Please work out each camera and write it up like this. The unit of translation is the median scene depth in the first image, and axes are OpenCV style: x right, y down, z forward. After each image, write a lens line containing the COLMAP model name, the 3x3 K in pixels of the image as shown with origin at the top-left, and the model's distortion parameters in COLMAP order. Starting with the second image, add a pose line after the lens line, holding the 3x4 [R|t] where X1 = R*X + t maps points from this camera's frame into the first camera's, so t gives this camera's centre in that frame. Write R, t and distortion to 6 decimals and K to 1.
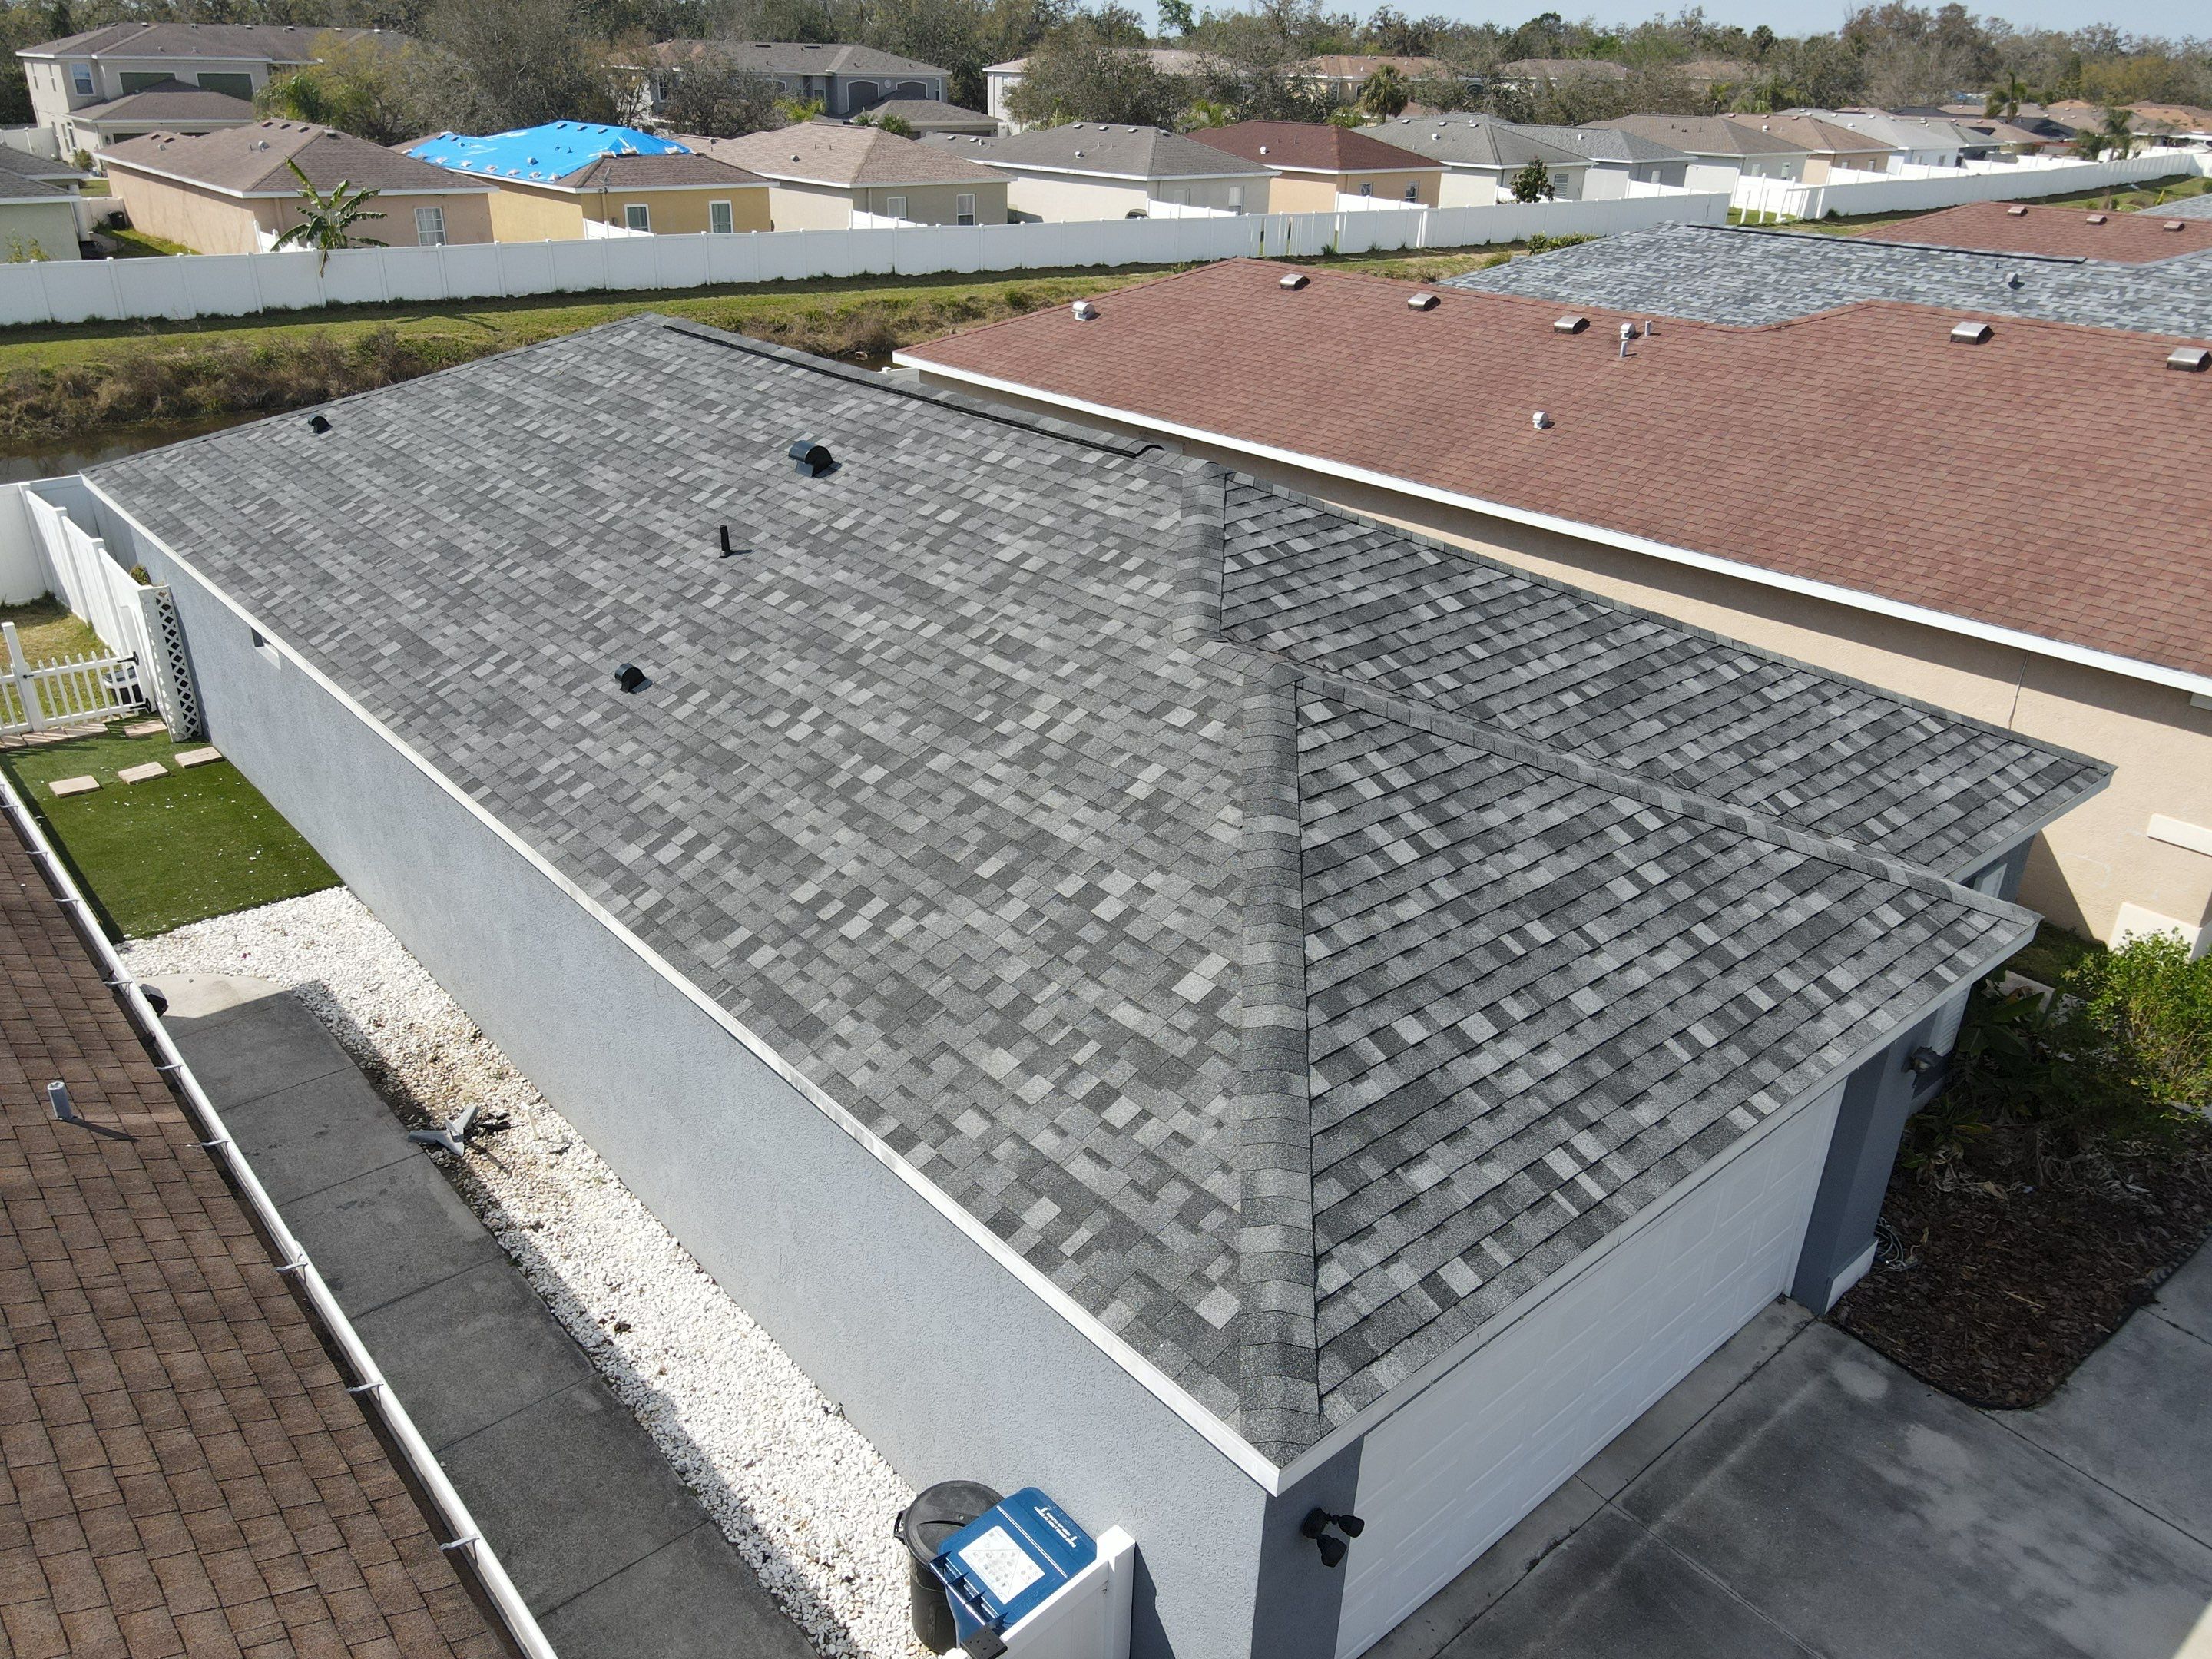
lens RADIAL K [[1621.7, 0, 1074.0], [0, 1621.7, 829.9], [0, 0, 1]] dist [-0.002331, 0.030842]
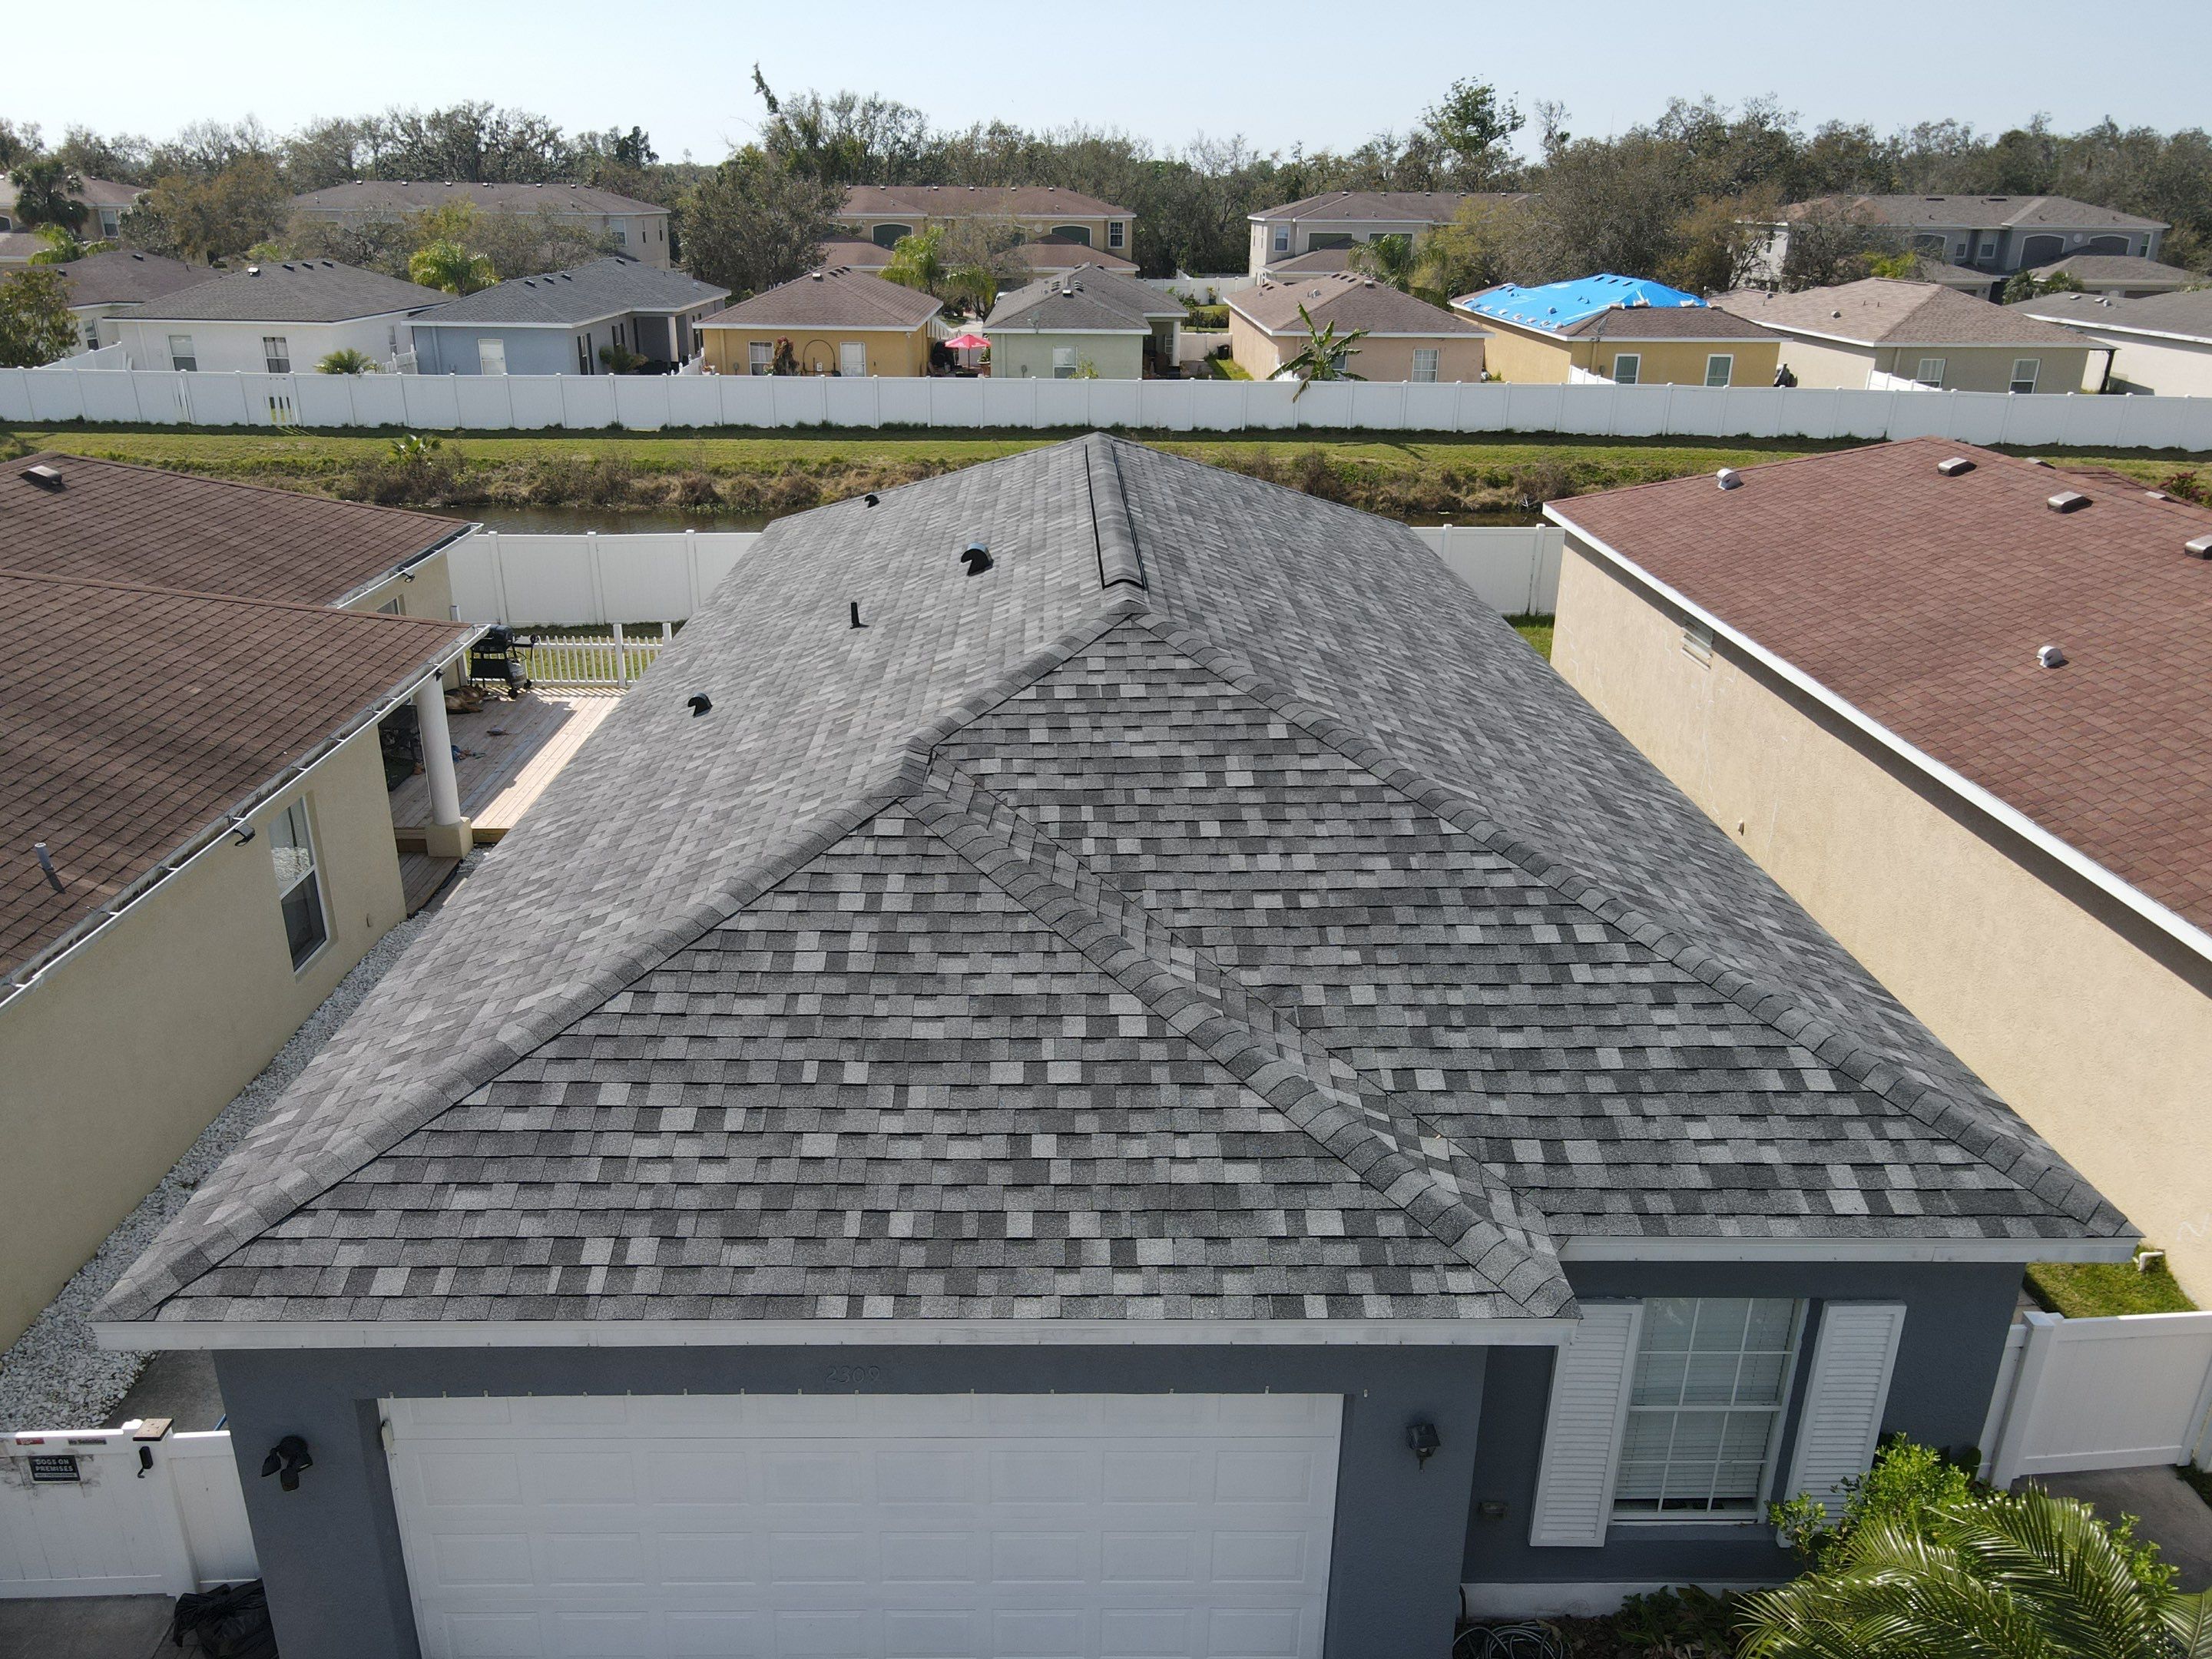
lens RADIAL K [[1621.7, 0, 1073.8], [0, 1621.7, 835.1], [0, 0, 1]] dist [-0.002331, 0.030842]
pose [[0.769028, 0.223571, -0.598842, 0.751759], [-0.270072, 0.962758, 0.012610, -0.098244], [0.579359, 0.152033, 0.800768, 0.215725]]
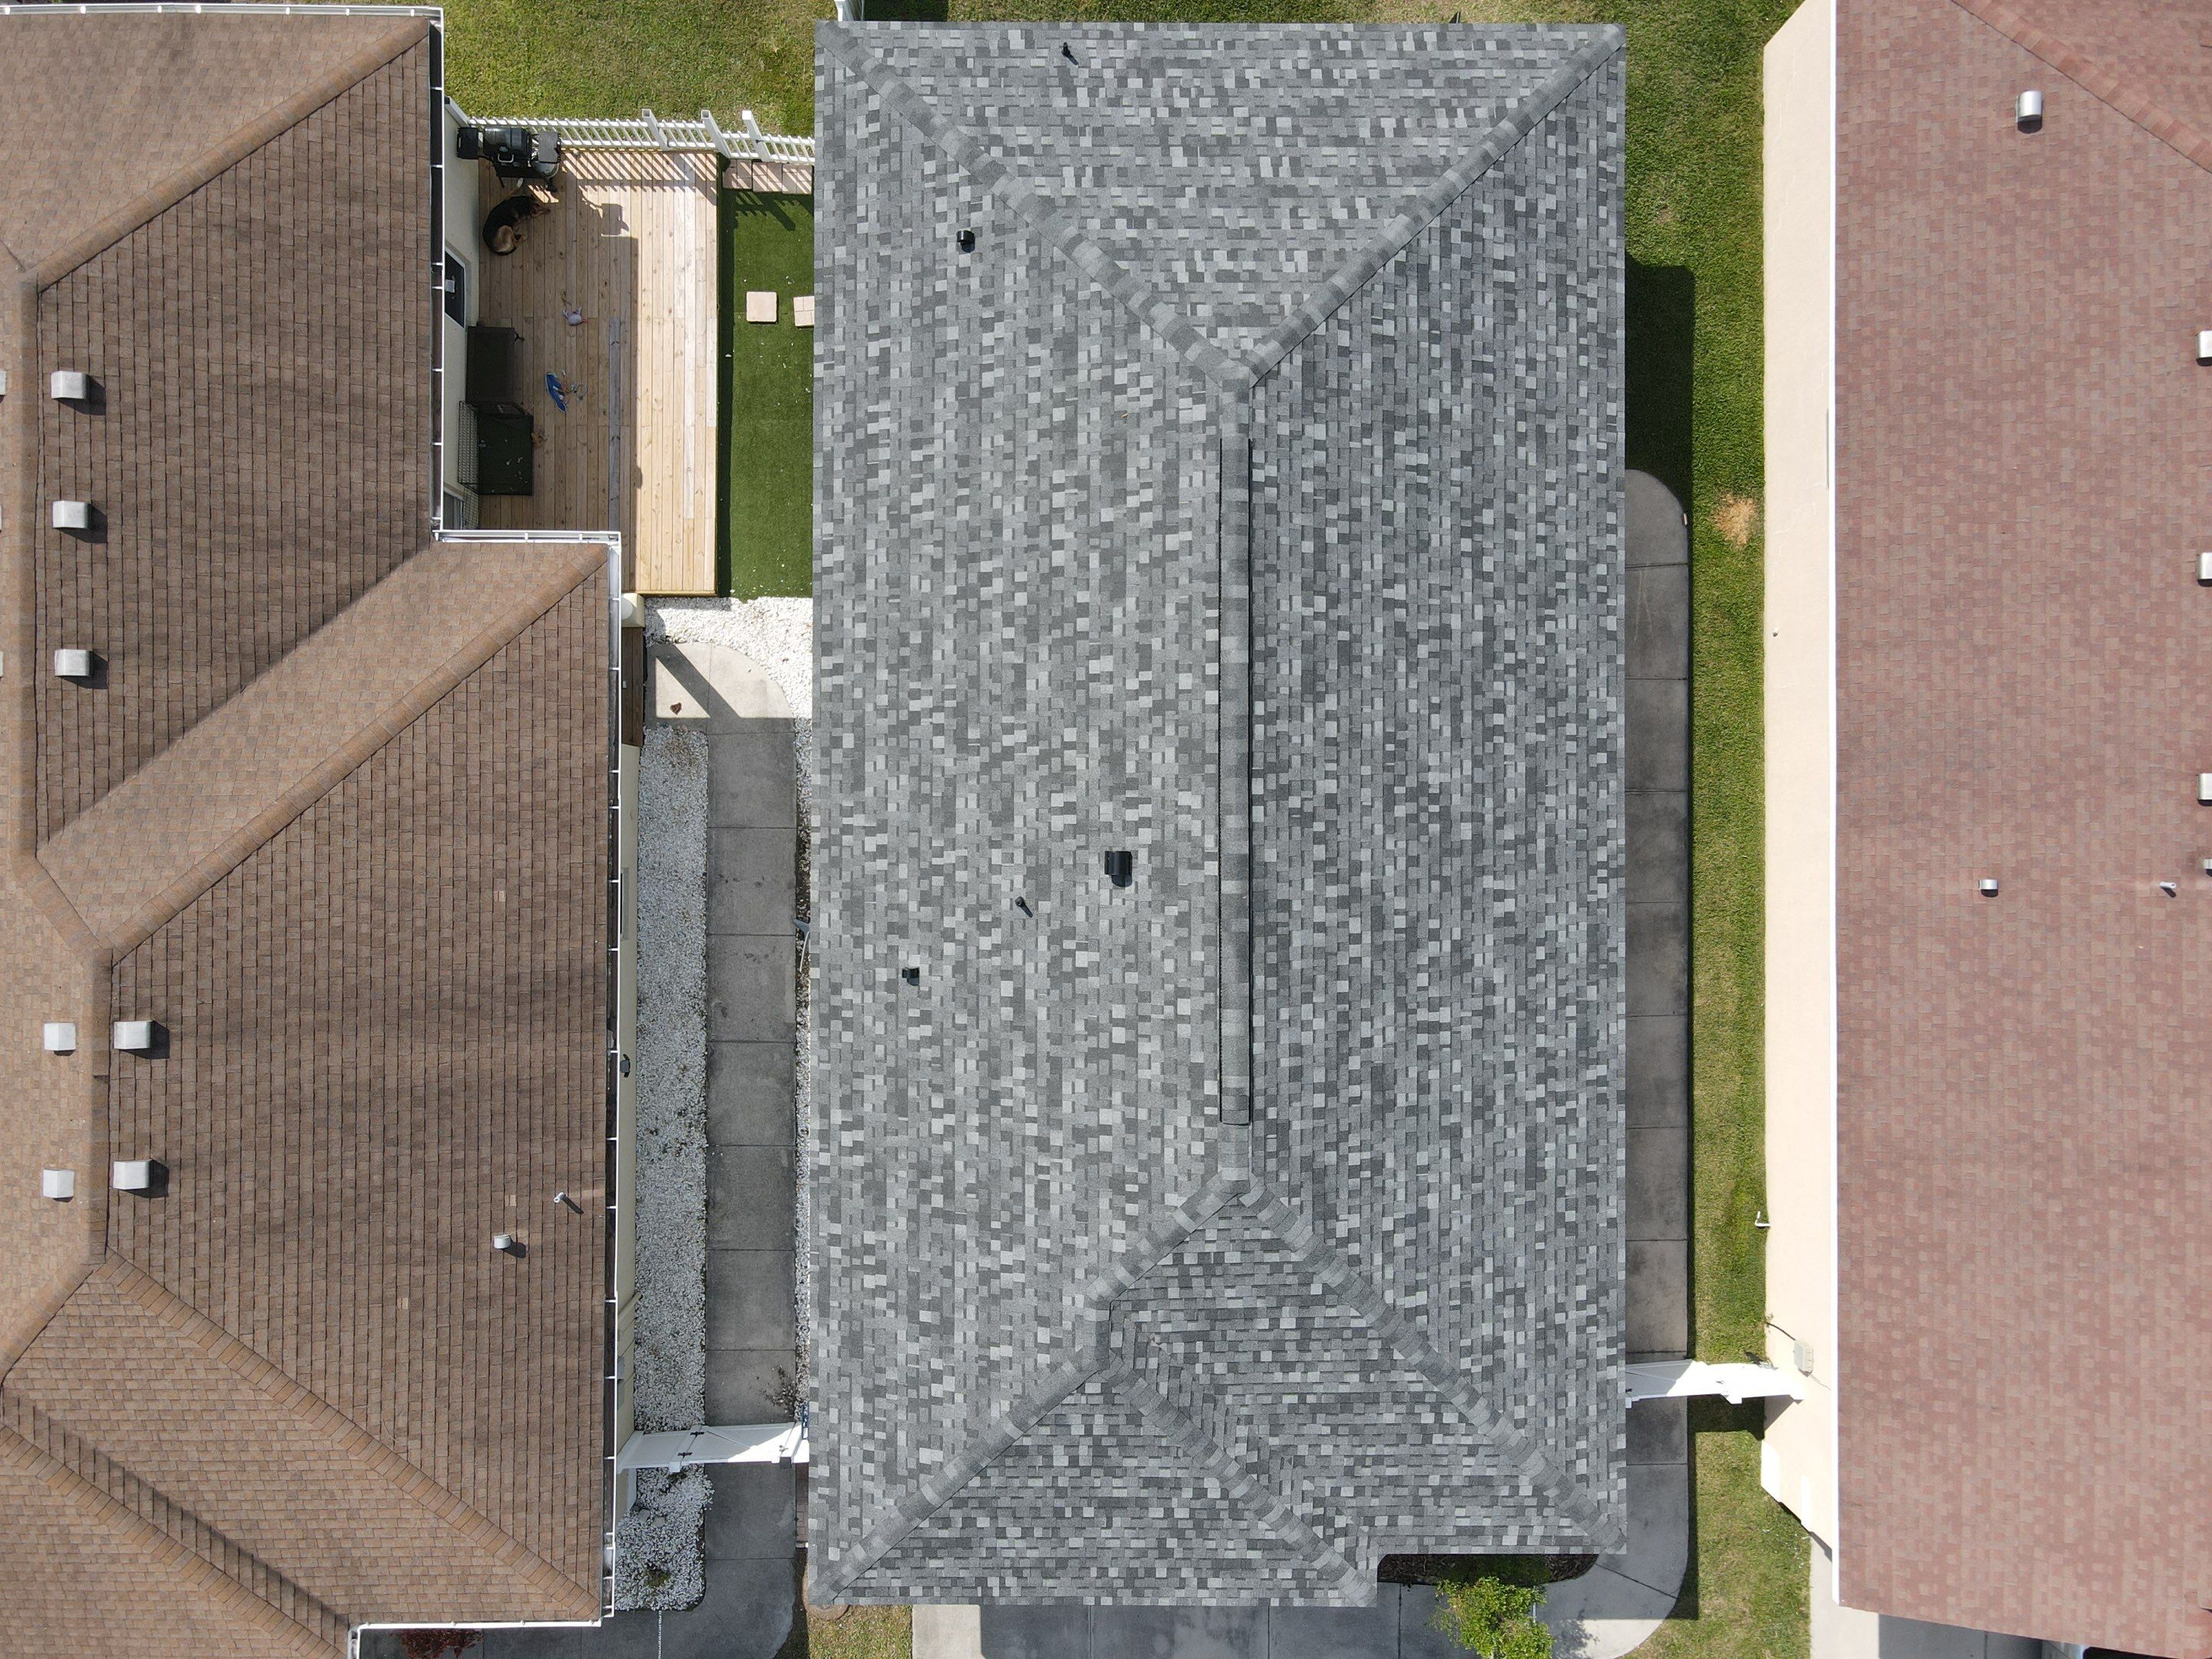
lens RADIAL K [[1621.7, 0, 1074.3], [0, 1621.7, 816.4], [0, 0, 1]] dist [-0.002331, 0.030842]
pose [[0.760554, 0.648821, -0.024254, -0.228399], [-0.270365, 0.350445, 0.896711, -1.781764], [0.590305, -0.675440, 0.441951, 0.521795]]
